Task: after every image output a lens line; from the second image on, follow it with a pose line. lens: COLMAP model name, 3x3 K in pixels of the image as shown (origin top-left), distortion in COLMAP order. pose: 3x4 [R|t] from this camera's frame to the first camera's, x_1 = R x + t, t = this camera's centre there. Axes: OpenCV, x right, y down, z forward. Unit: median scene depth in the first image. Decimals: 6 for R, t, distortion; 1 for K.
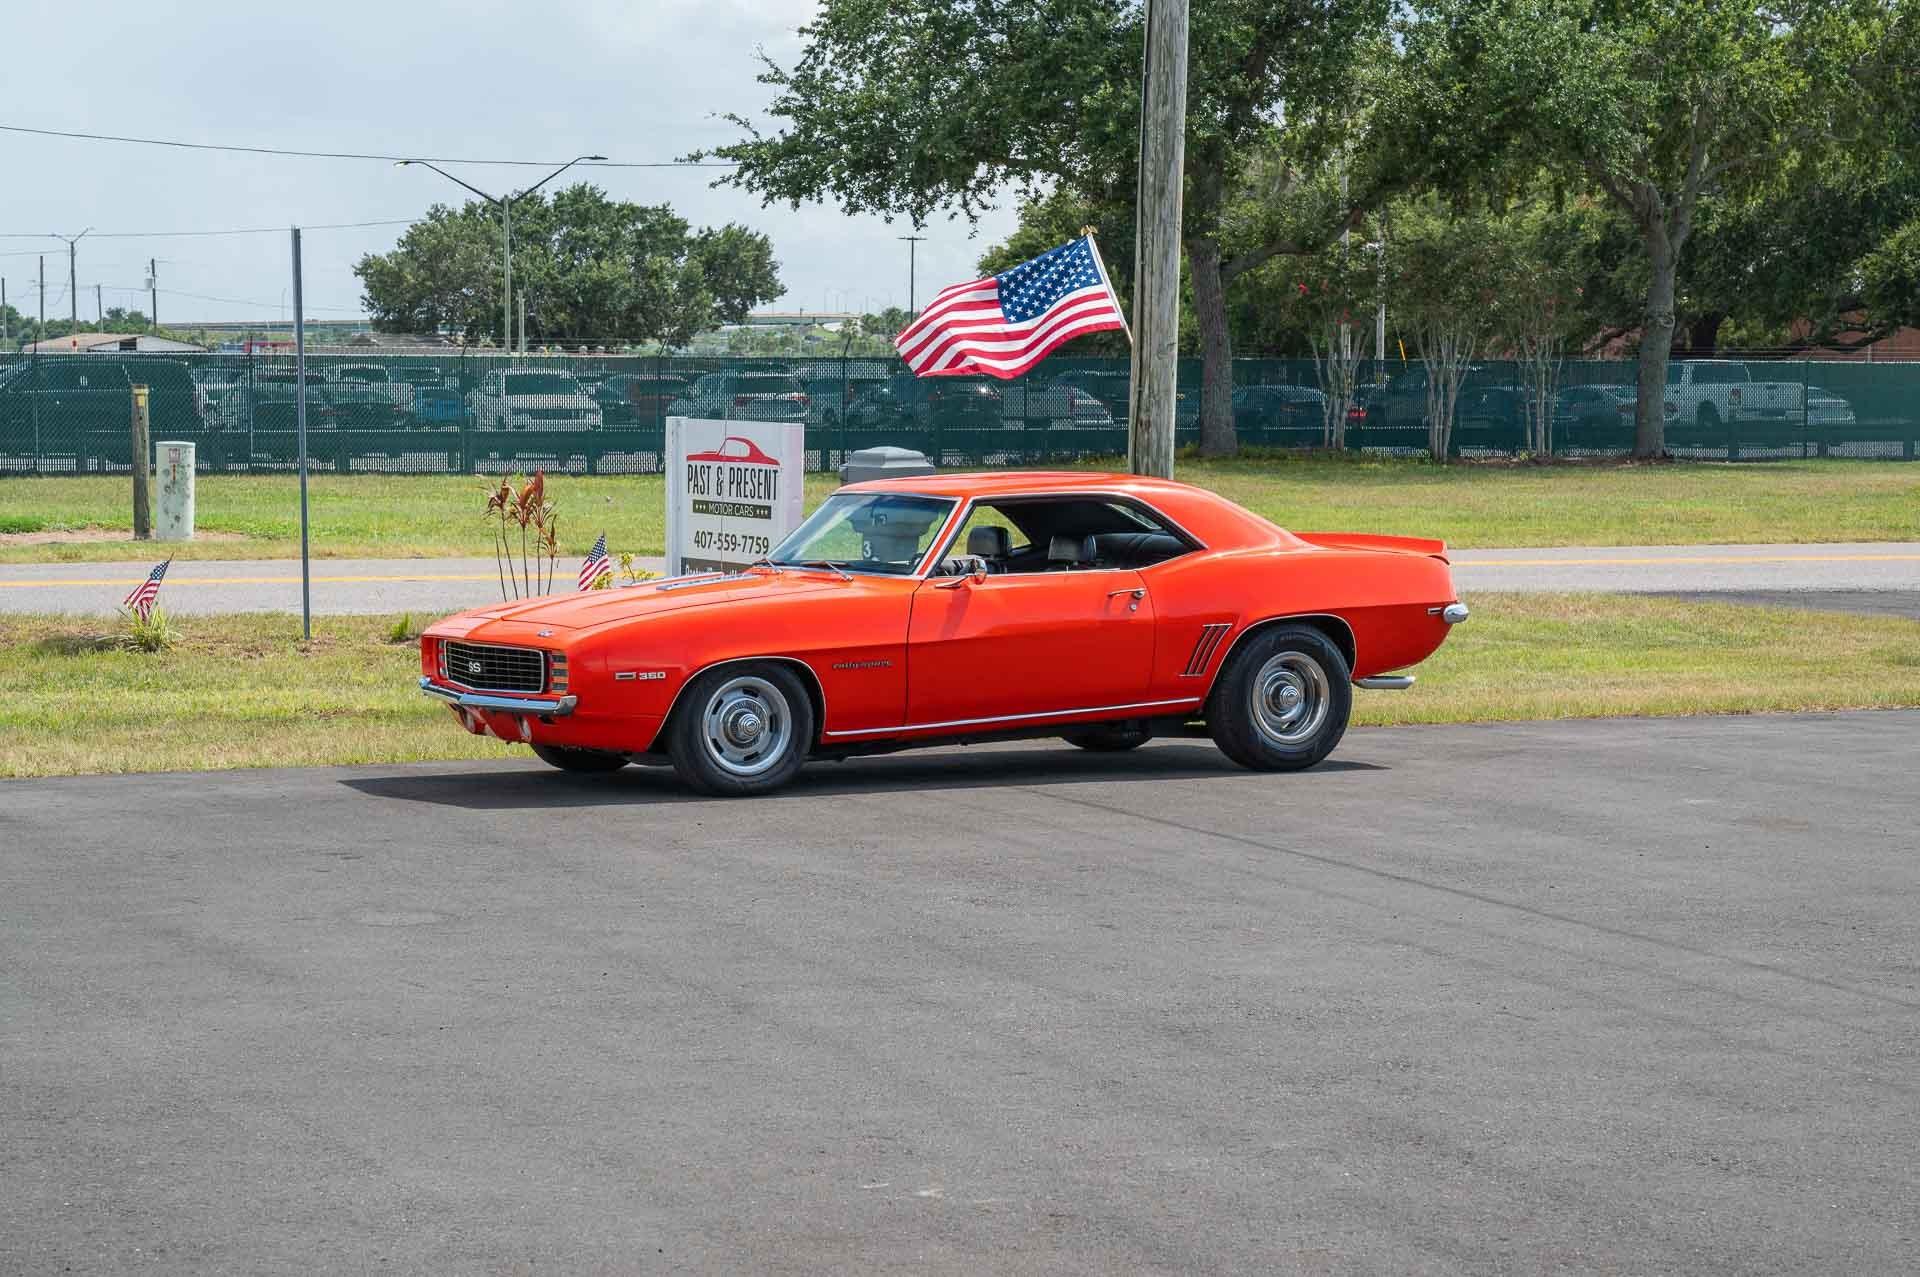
lens RADIAL K [[3919.0, 0, 961.6], [0, 3919.0, 635.7], [0, 0, 1]] dist [0.018005, 0.000000]
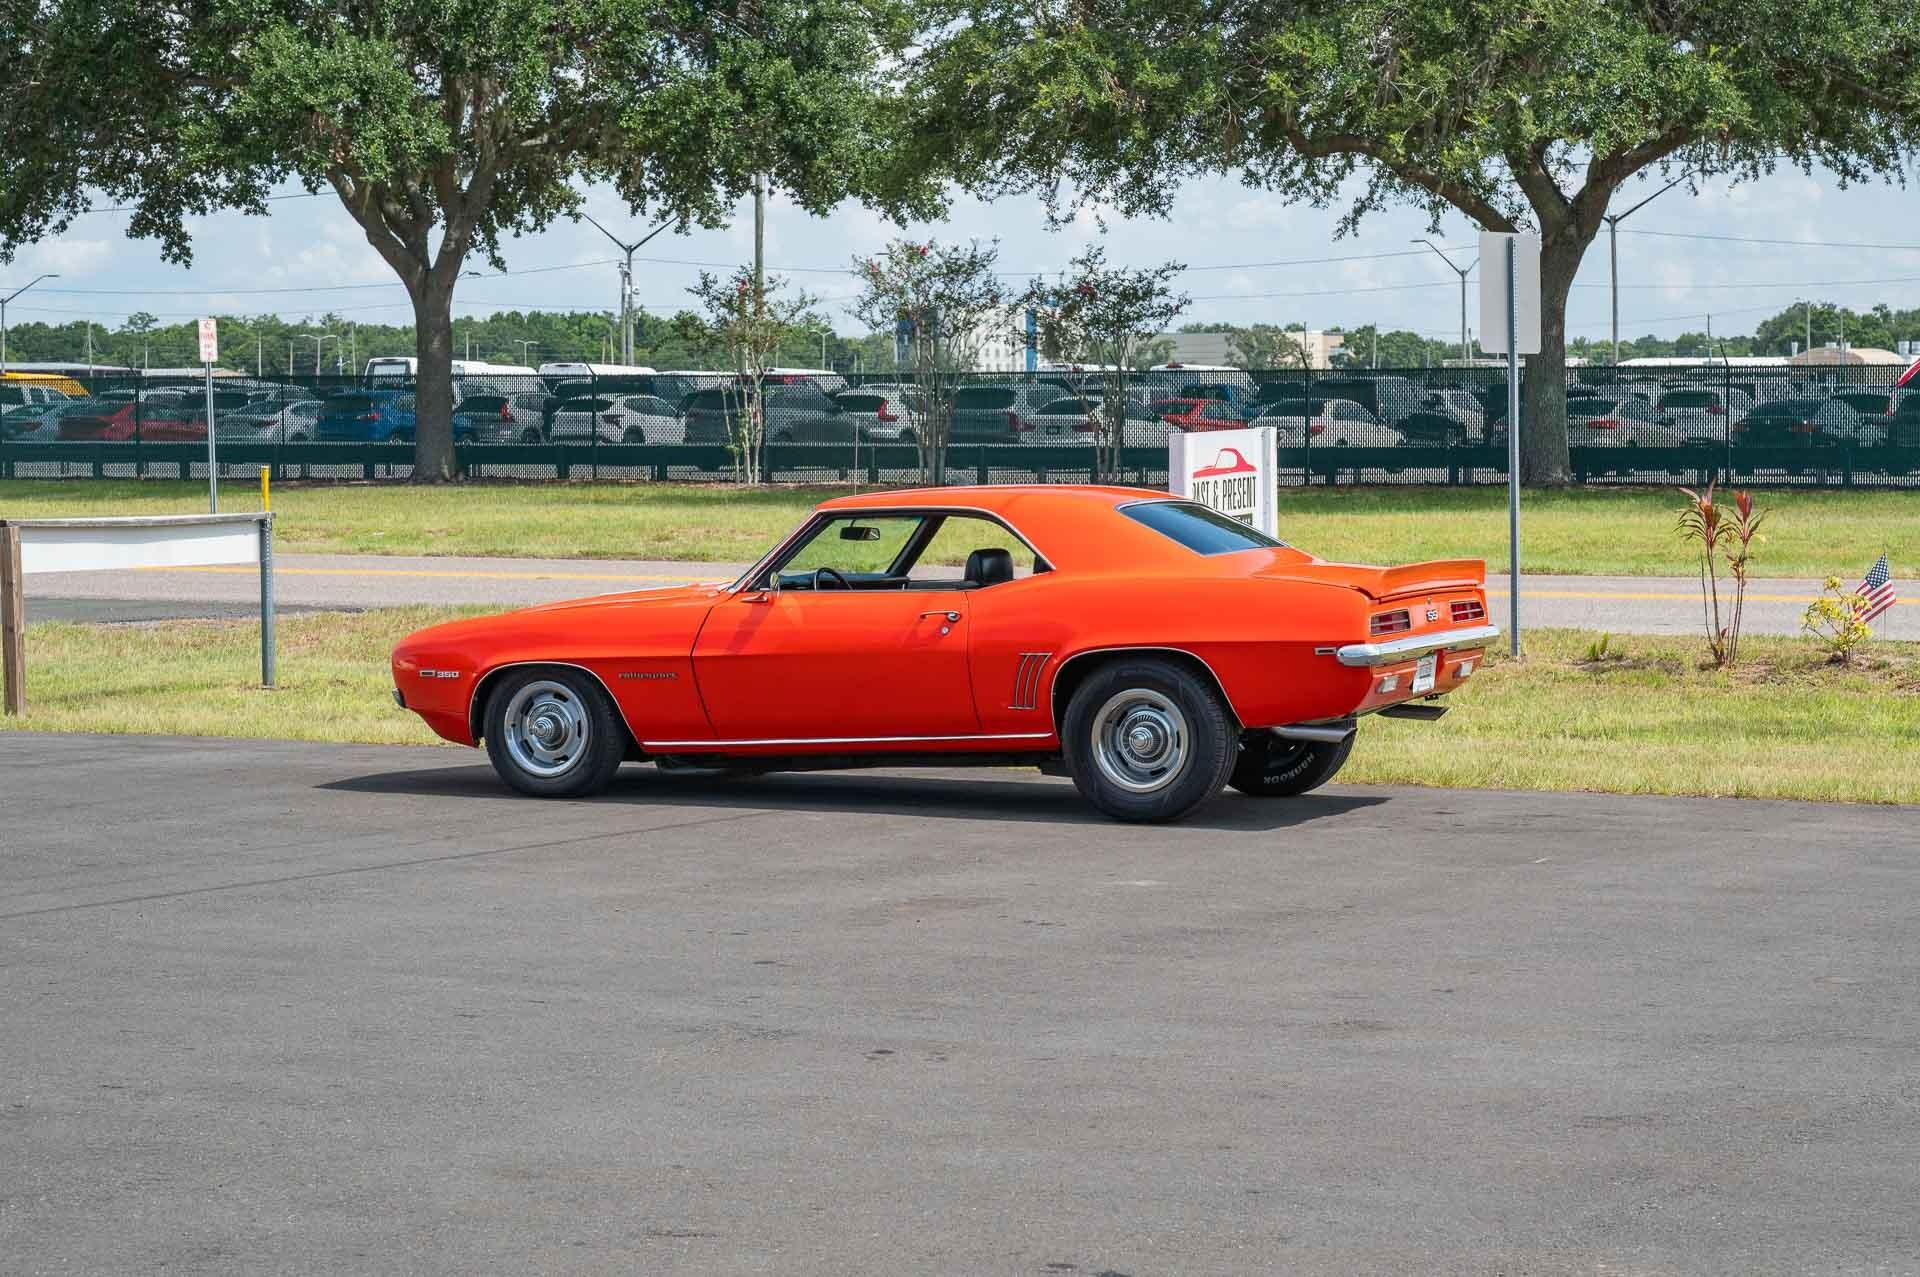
lens RADIAL K [[3919.0, 0, 958.4], [0, 3919.0, 636.6], [0, 0, 1]] dist [0.018005, 0.000000]
pose [[0.595115, 0.036277, -0.802821, 0.659164], [-0.039154, 0.999103, 0.016122, -0.017408], [0.802686, 0.021839, 0.596002, 0.373867]]
